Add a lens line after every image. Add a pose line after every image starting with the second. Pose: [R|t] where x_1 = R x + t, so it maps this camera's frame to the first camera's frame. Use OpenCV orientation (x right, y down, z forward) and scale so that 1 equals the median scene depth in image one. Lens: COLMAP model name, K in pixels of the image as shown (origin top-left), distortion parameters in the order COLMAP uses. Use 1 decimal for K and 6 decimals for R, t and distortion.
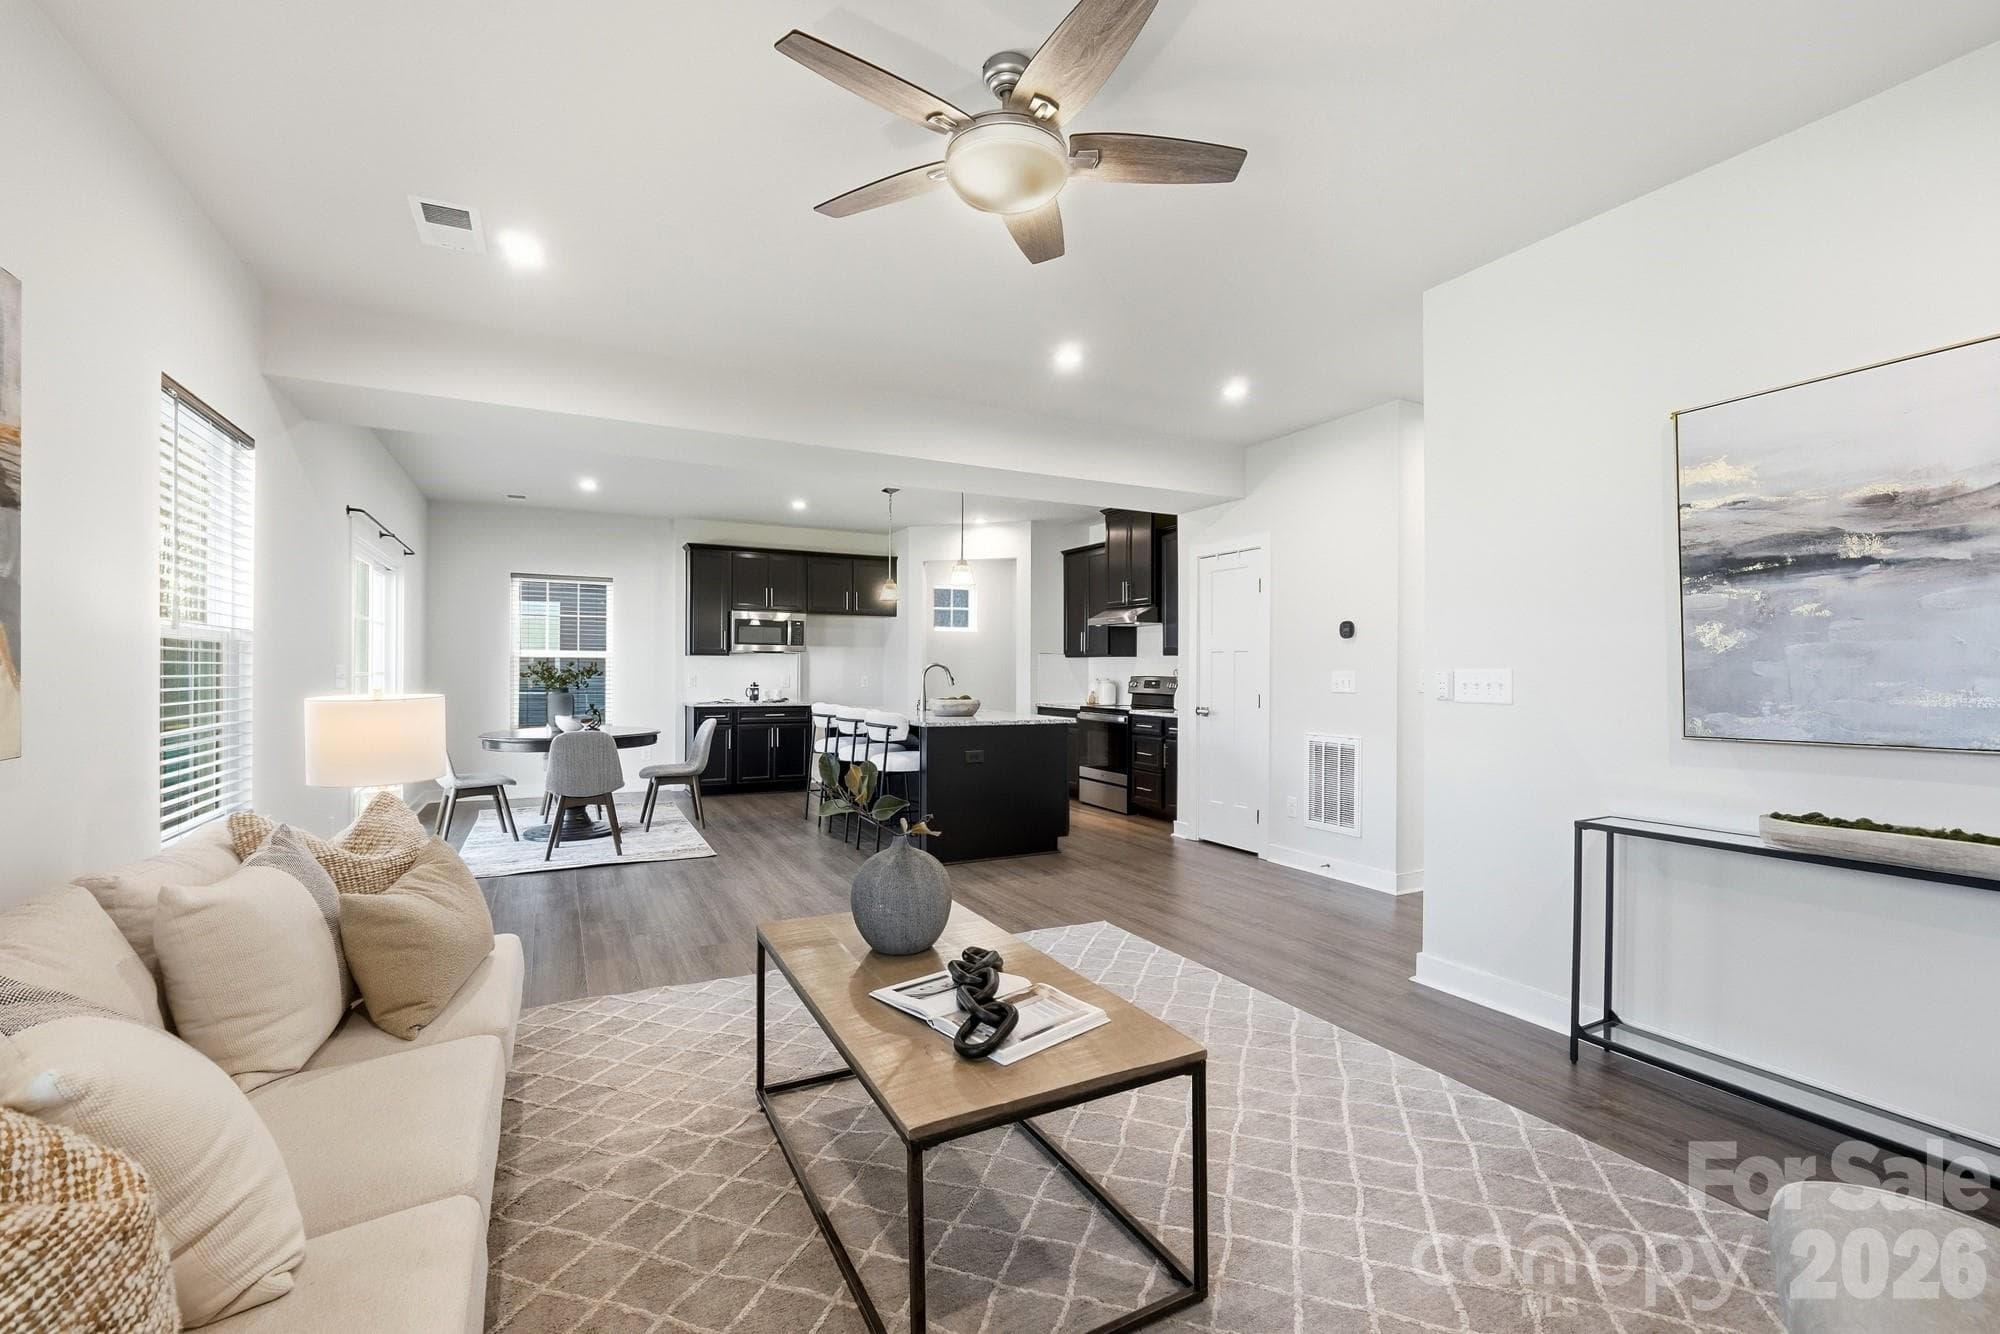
lens RADIAL K [[878.2, 0, 1003.6], [0, 878.2, 662.2], [0, 0, 1]] dist [0.000473, -0.000069]
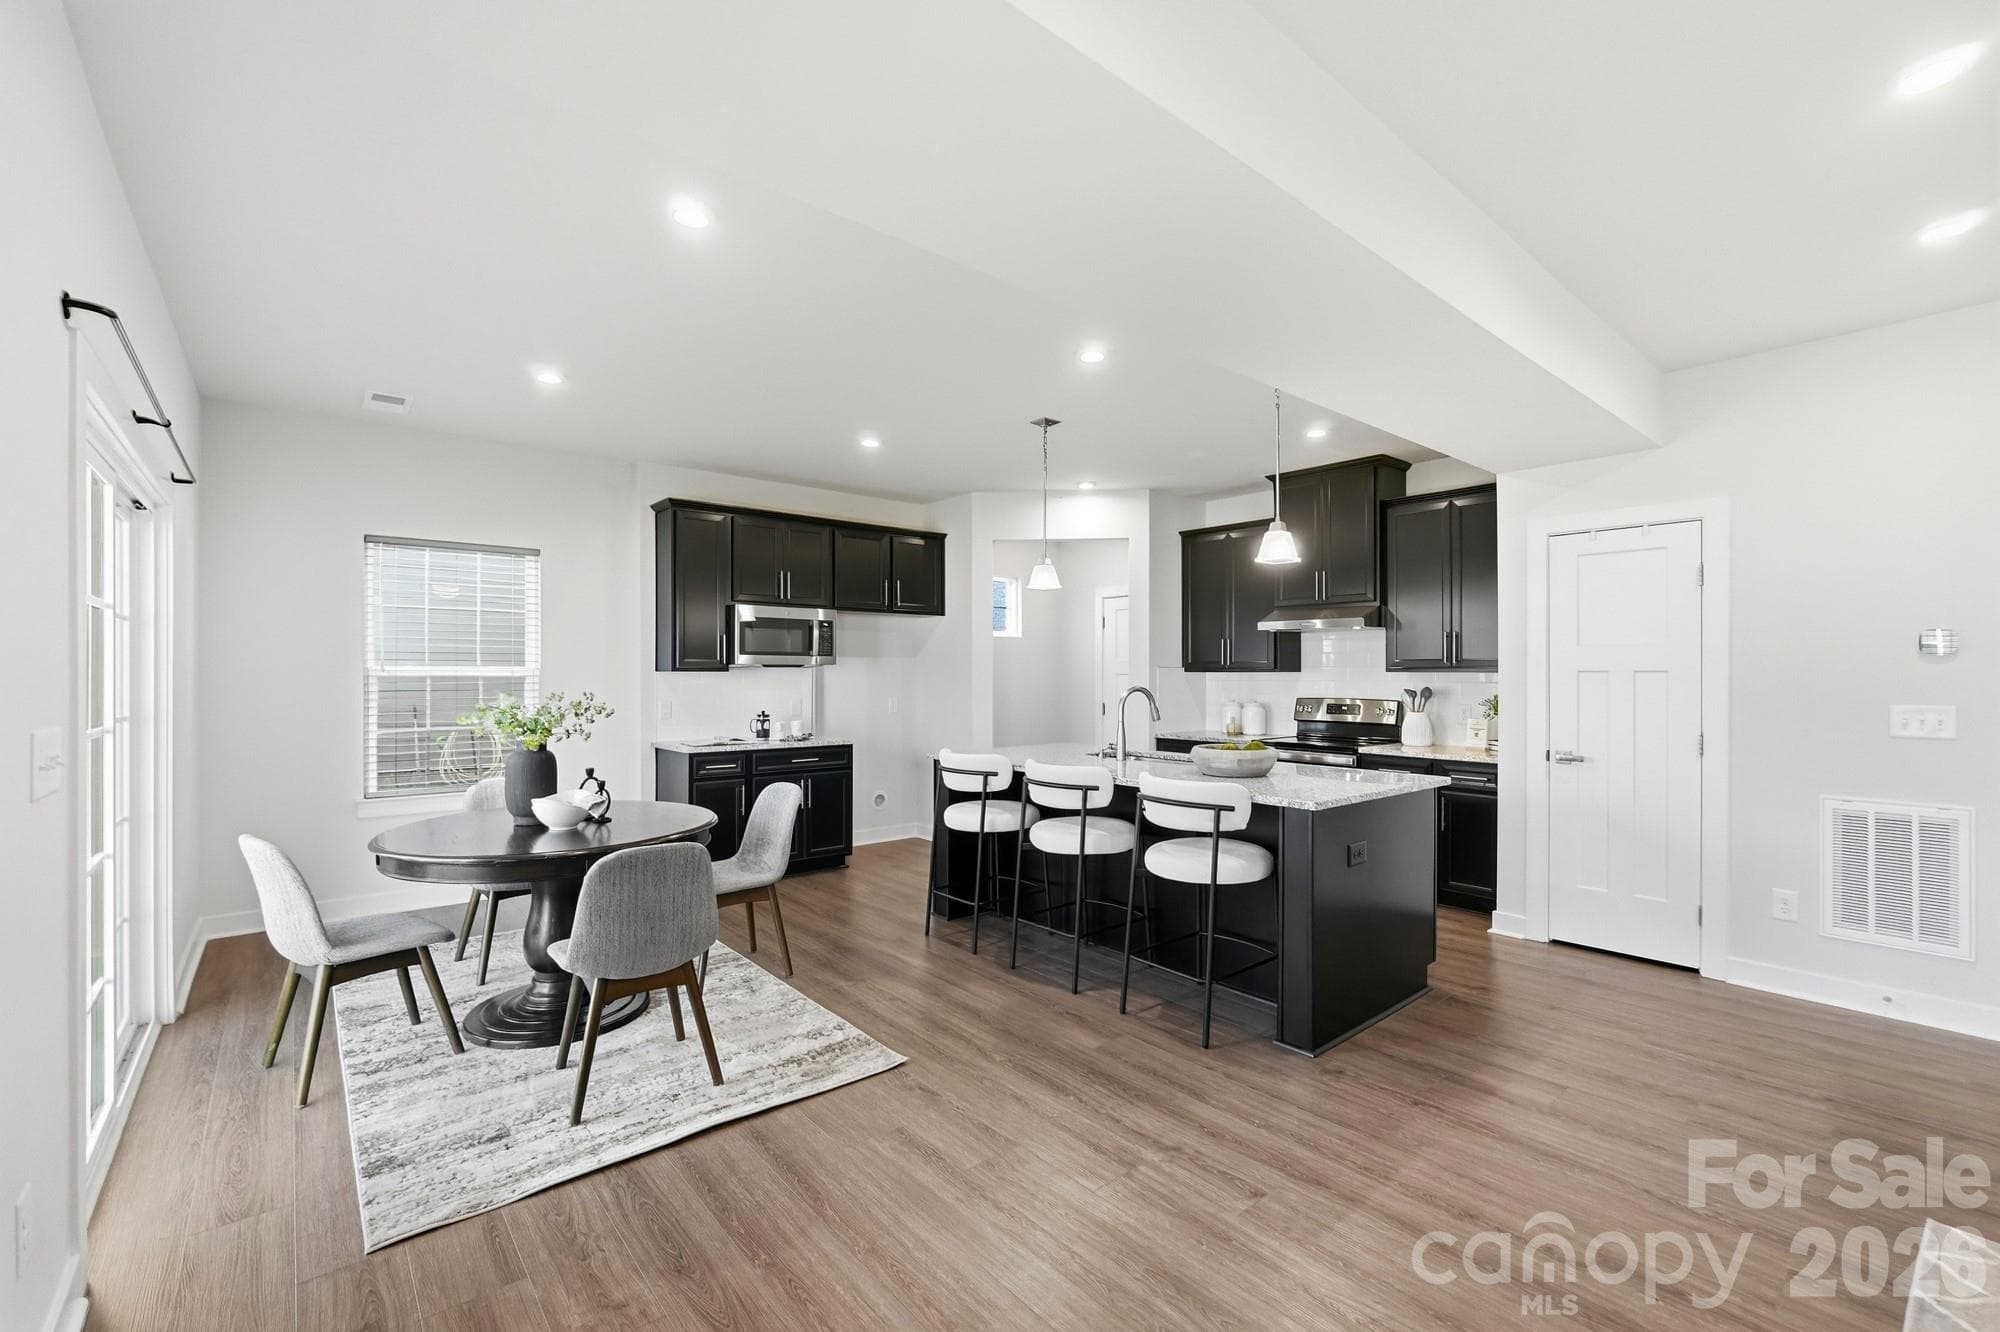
lens RADIAL K [[844.9, 0, 990.8], [0, 844.9, 673.3], [0, 0, 1]] dist [-0.003063, -0.000539]
pose [[0.974757, -0.004895, 0.223214, -0.265736], [0.002450, 0.999934, 0.011231, -0.013283], [-0.223254, -0.010401, 0.974705, 0.337498]]
